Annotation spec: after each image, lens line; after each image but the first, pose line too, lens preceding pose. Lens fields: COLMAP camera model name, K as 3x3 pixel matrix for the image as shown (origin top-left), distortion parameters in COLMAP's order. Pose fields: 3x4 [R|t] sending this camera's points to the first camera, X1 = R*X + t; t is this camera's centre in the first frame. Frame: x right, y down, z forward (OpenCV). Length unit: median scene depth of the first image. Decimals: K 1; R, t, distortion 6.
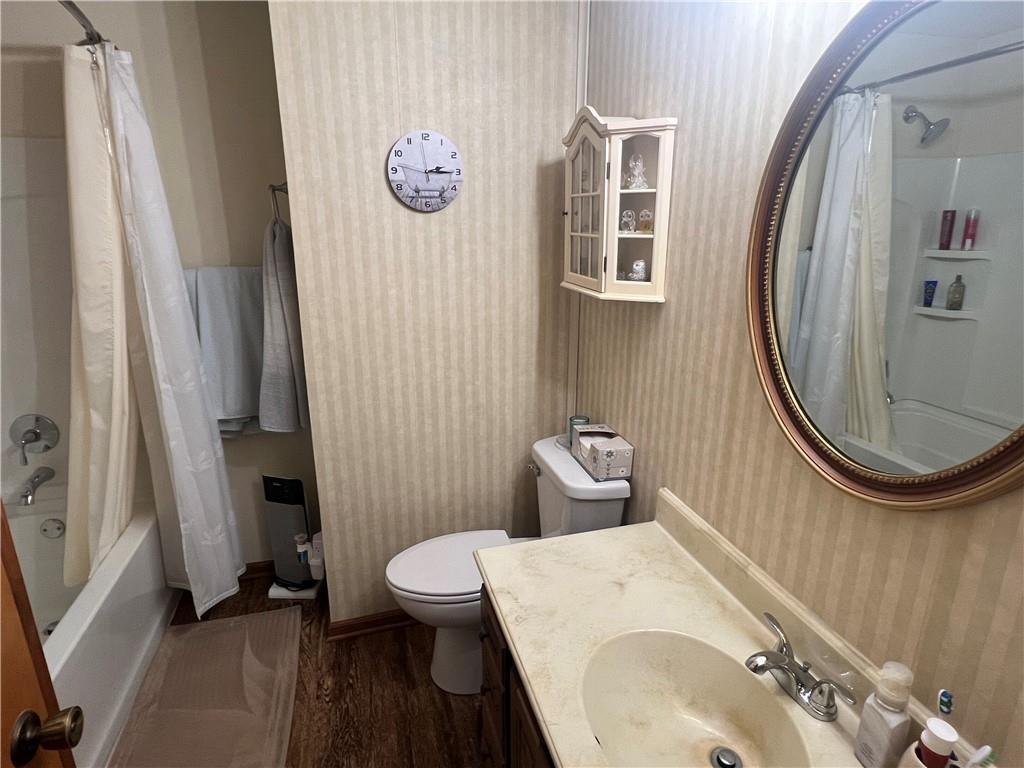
lens RADIAL K [[570.0, 0, 513.6], [0, 570.0, 383.2], [0, 0, 1]] dist [0.001788, -0.000095]
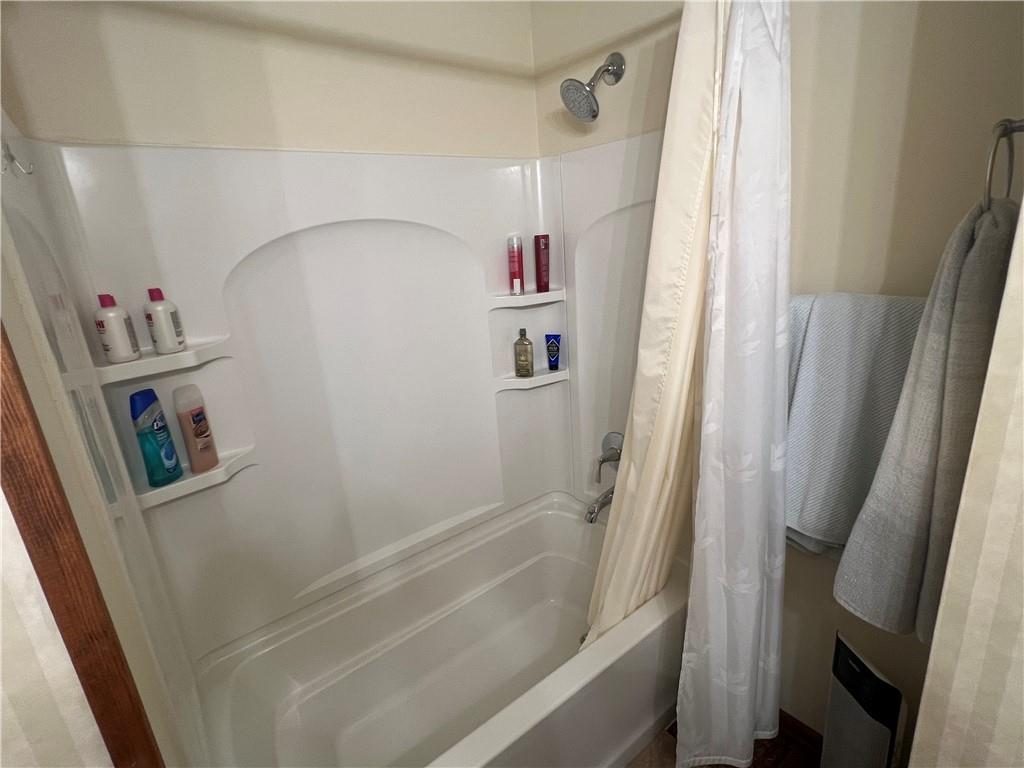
lens RADIAL K [[509.4, 0, 513.7], [0, 509.4, 387.9], [0, 0, 1]] dist [-0.000048, -0.000493]
pose [[0.377252, 0.235860, -0.895573, -0.165025], [-0.184797, 0.966750, 0.176761, -0.144359], [0.907486, 0.098816, 0.408294, 0.500149]]
